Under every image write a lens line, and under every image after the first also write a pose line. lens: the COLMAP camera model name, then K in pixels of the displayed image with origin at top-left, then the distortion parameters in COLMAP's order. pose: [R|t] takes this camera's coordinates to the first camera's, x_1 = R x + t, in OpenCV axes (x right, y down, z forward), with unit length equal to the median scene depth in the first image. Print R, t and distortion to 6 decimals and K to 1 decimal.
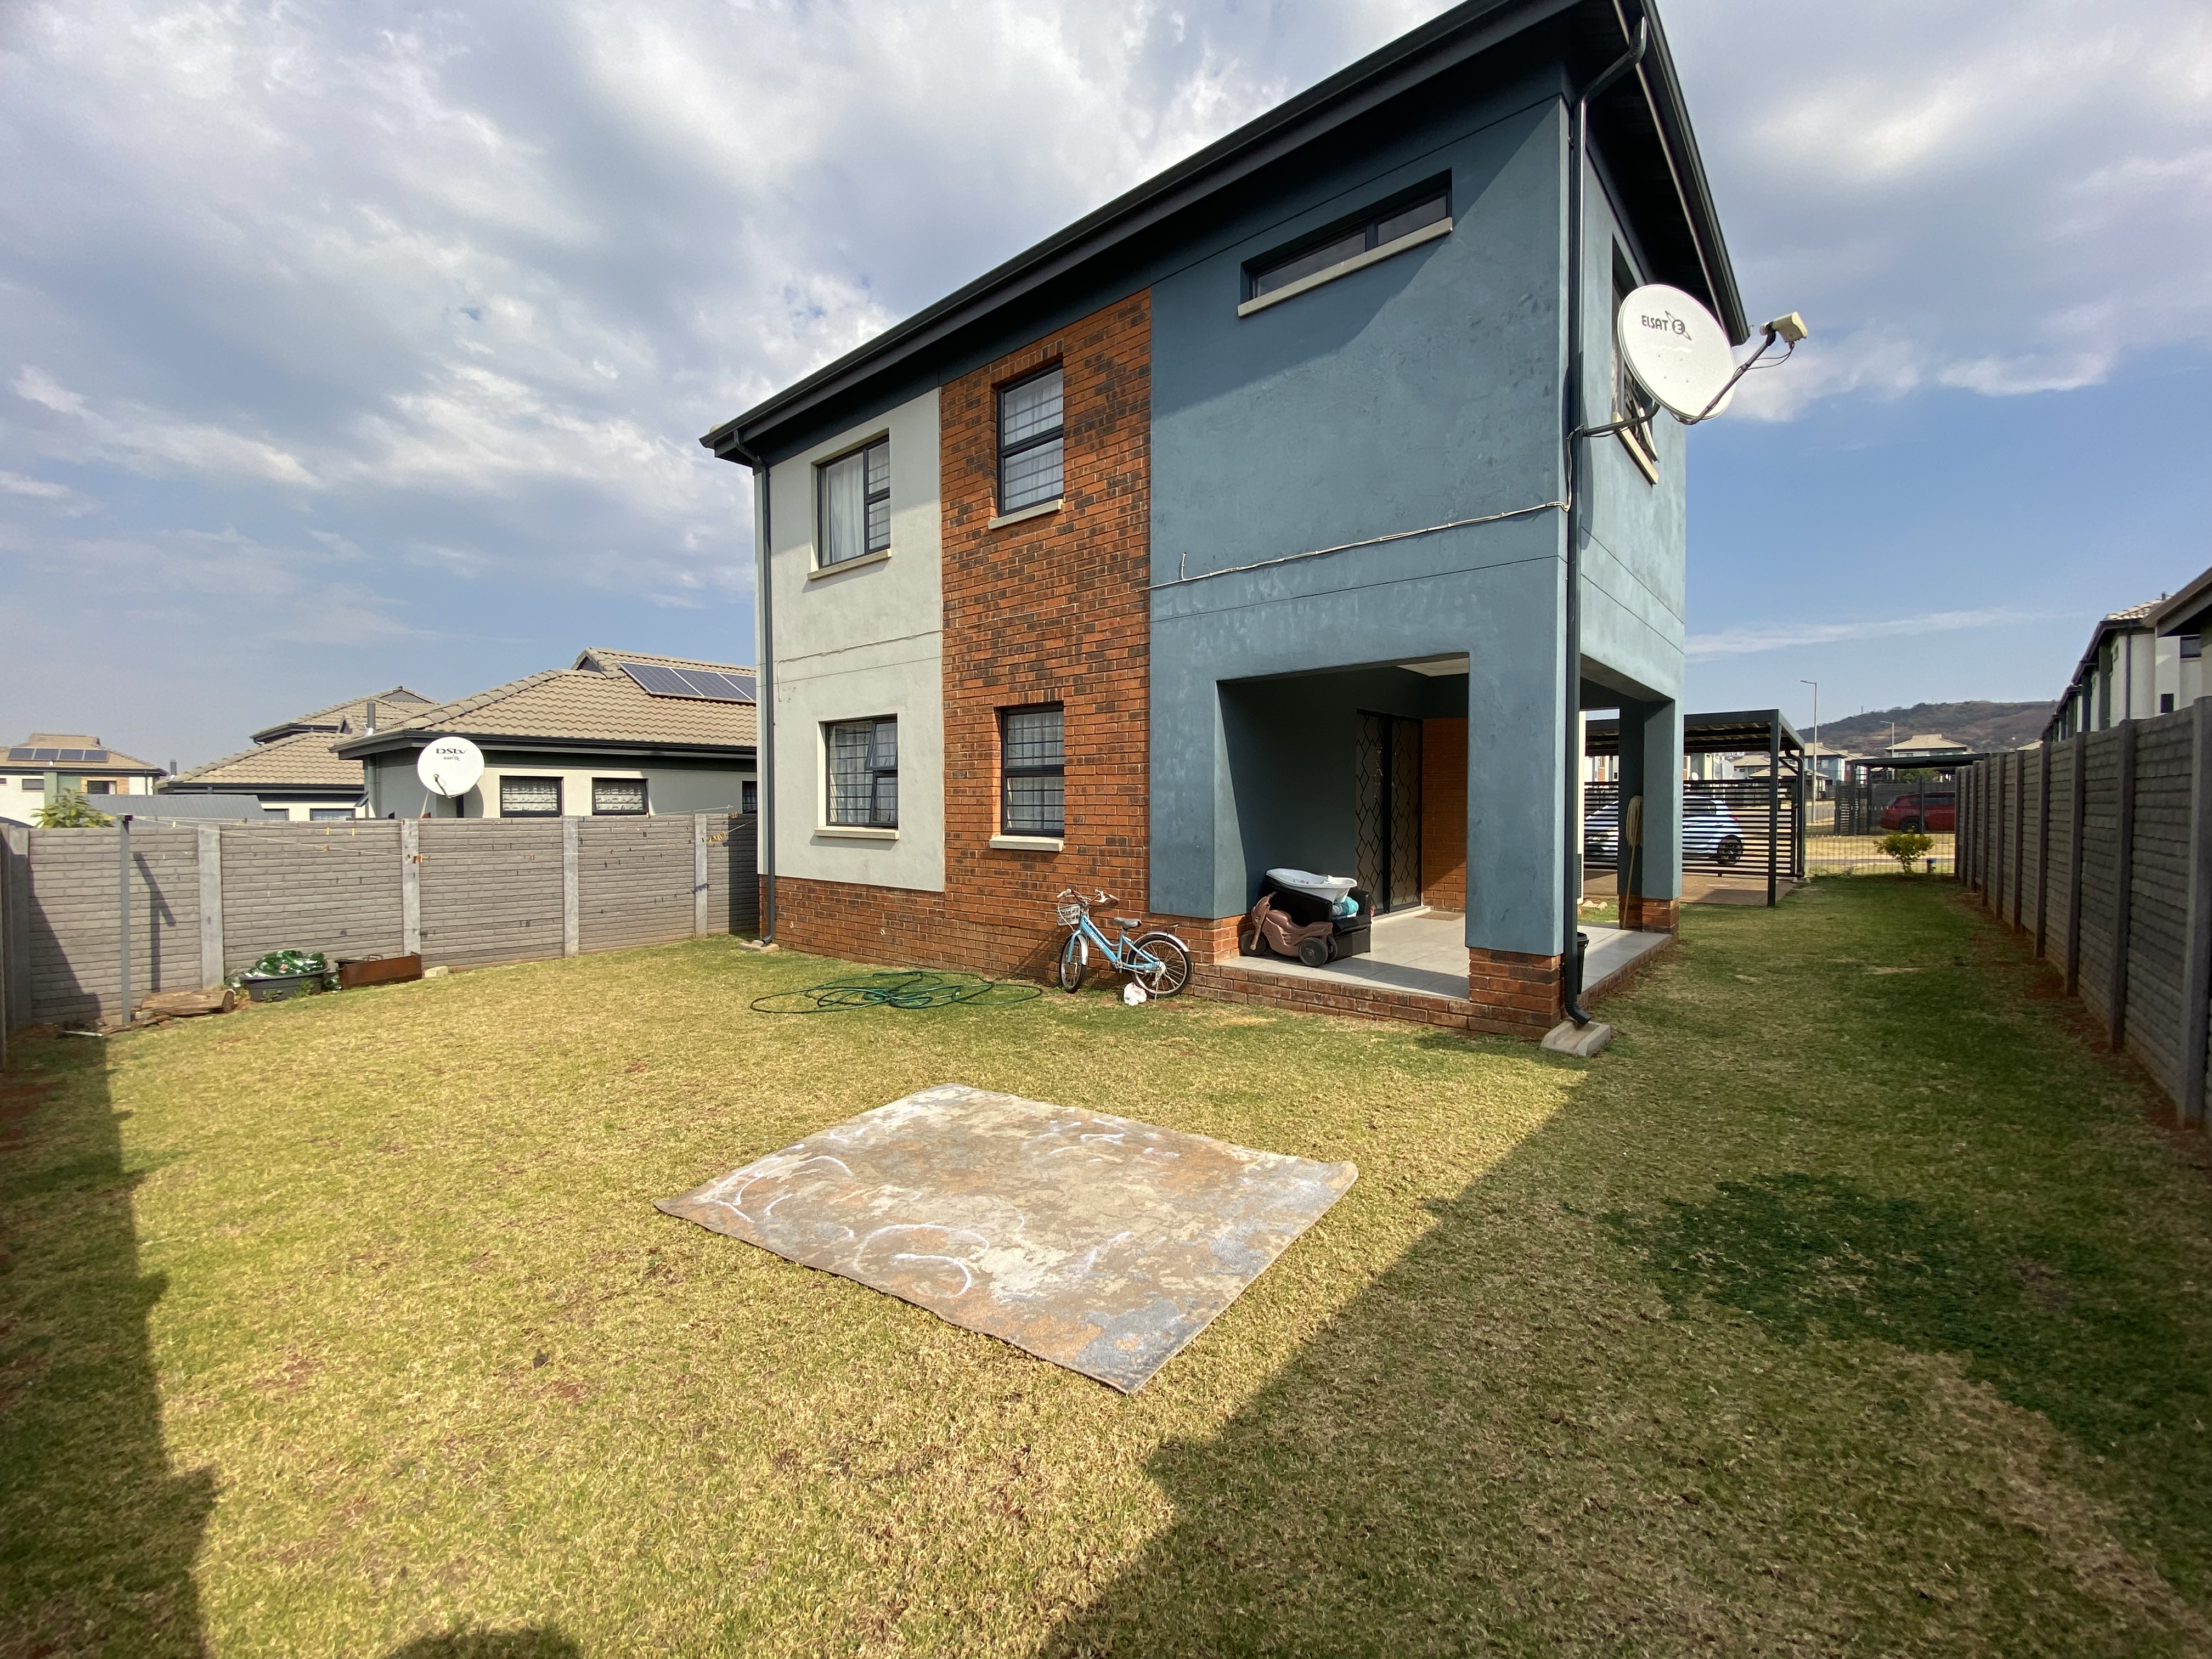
lens RADIAL K [[891.8, 0, 1108.1], [0, 891.8, 828.4], [0, 0, 1]] dist [0.004816, -0.011926]
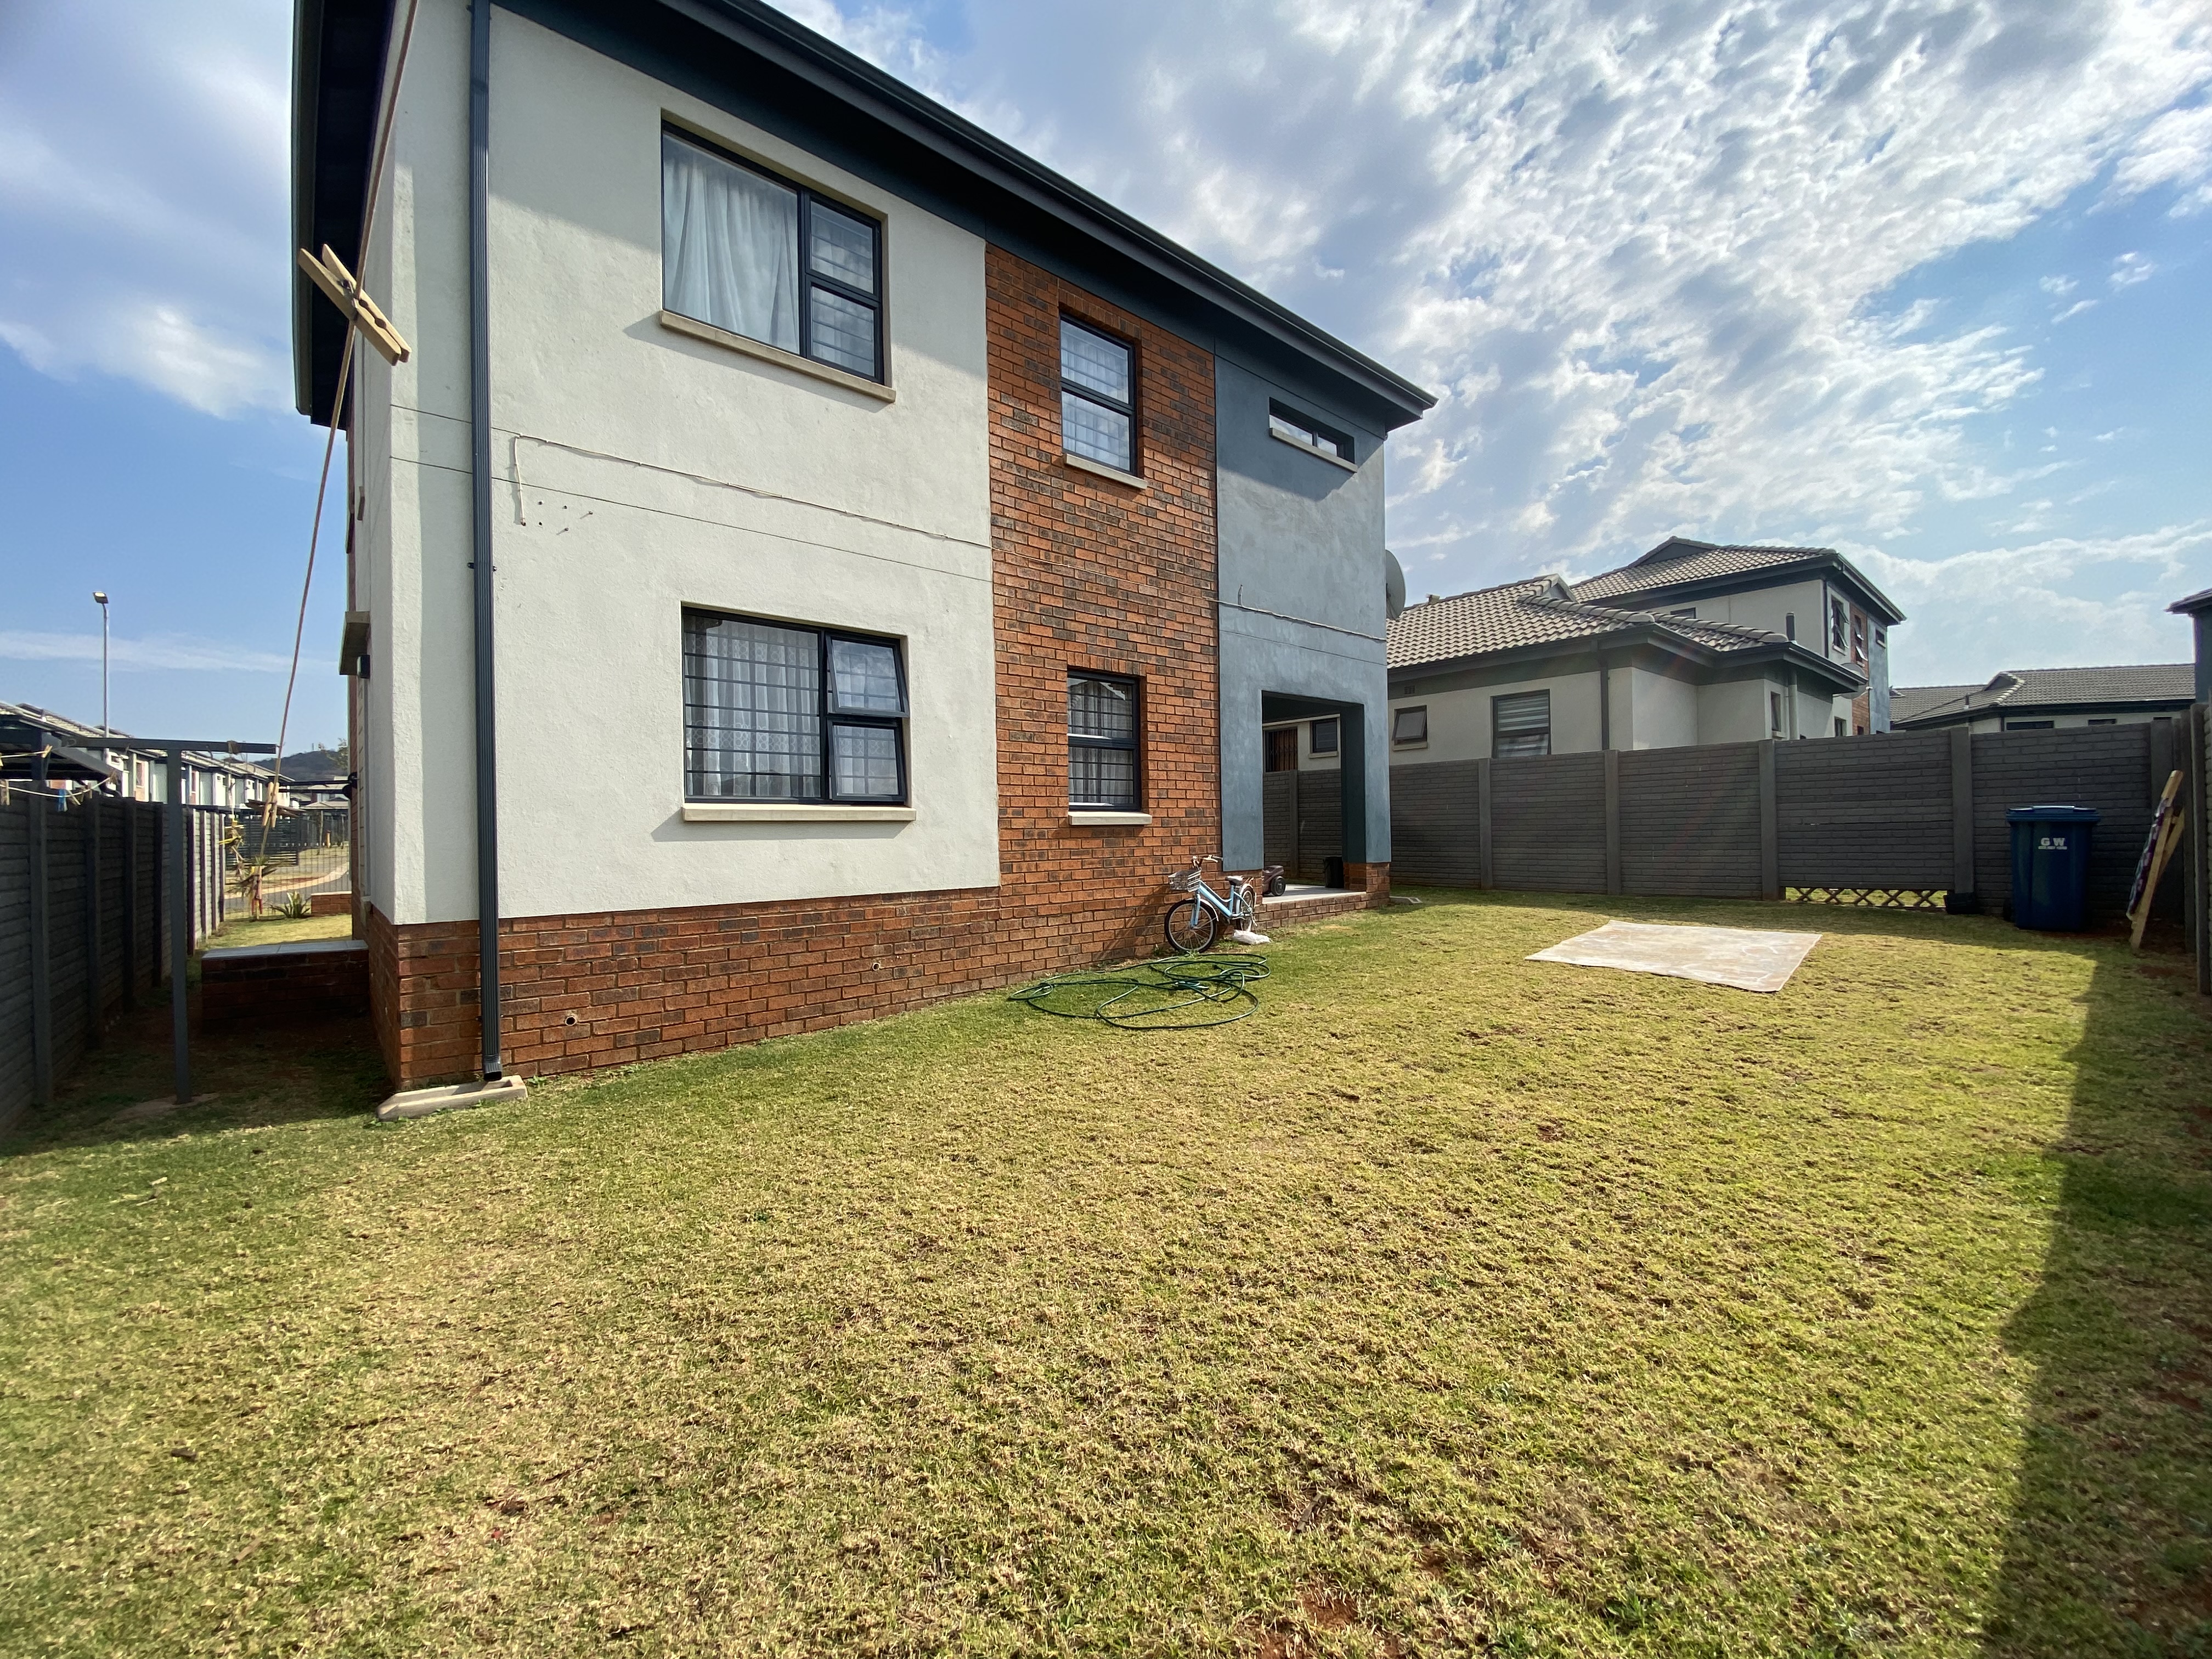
lens RADIAL K [[891.8, 0, 1110.0], [0, 891.8, 826.4], [0, 0, 1]] dist [0.004816, -0.011926]
pose [[0.144887, 0.002040, 0.989446, -0.954797], [0.040567, 0.999145, -0.008000, 0.030718], [-0.988616, 0.041298, 0.144680, 0.806548]]
